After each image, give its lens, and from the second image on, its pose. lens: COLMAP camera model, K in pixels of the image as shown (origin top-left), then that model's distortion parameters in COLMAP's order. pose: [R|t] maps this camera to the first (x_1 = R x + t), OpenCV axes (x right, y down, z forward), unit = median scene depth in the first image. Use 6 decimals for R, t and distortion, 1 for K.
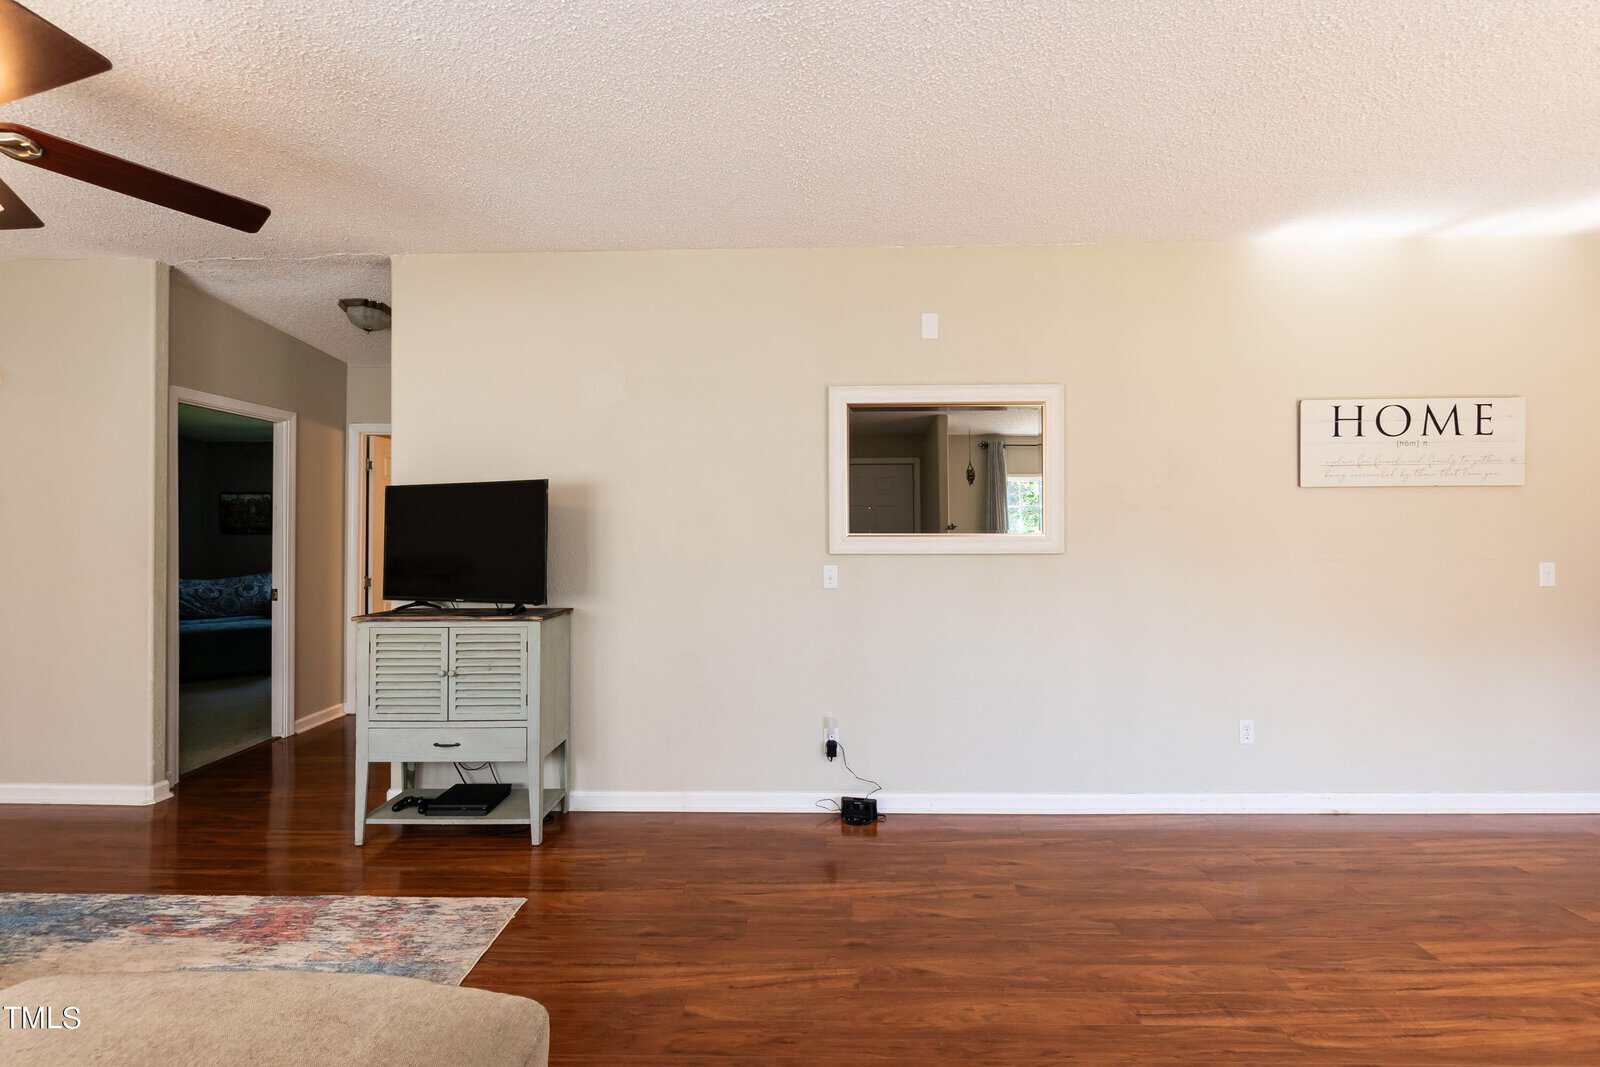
lens RADIAL K [[670.2, 0, 782.6], [0, 670.2, 534.6], [0, 0, 1]] dist [-0.000999, 0.000304]
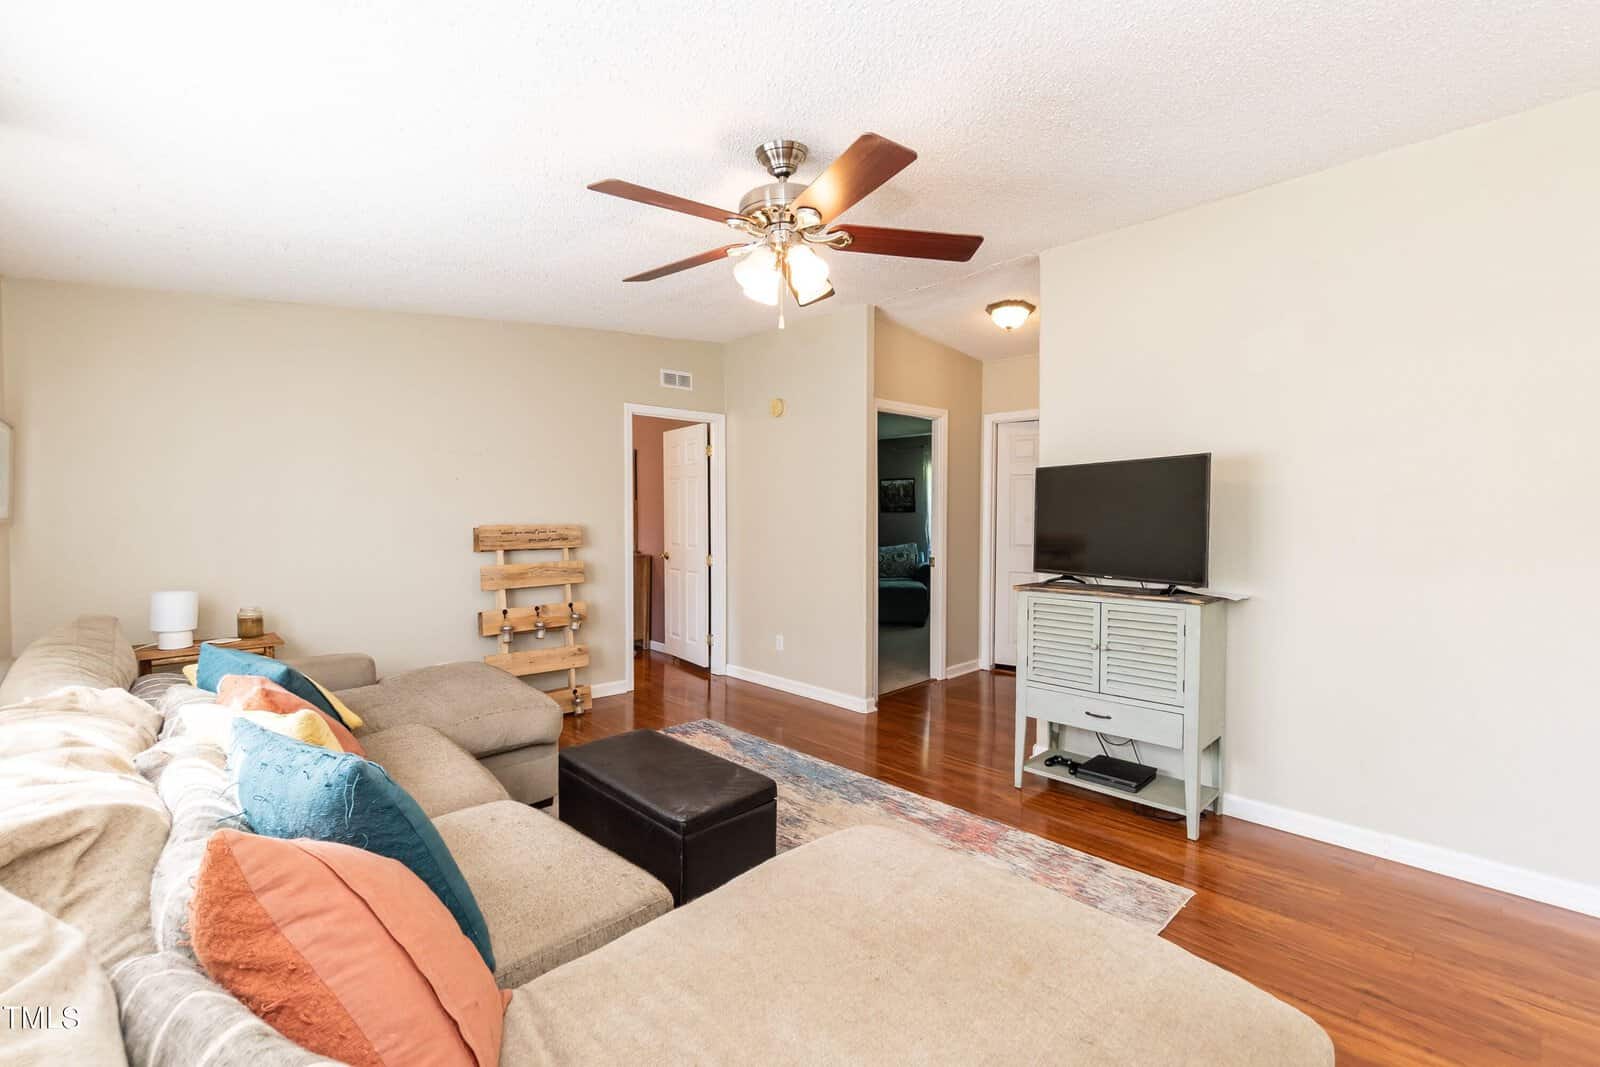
lens RADIAL K [[670.2, 0, 782.6], [0, 670.2, 534.6], [0, 0, 1]] dist [-0.000999, 0.000304]
pose [[0.719868, 0.021977, -0.693763, -0.136700], [0.001198, 0.999458, 0.032904, -0.000362], [0.694110, -0.024517, 0.719451, -0.075728]]
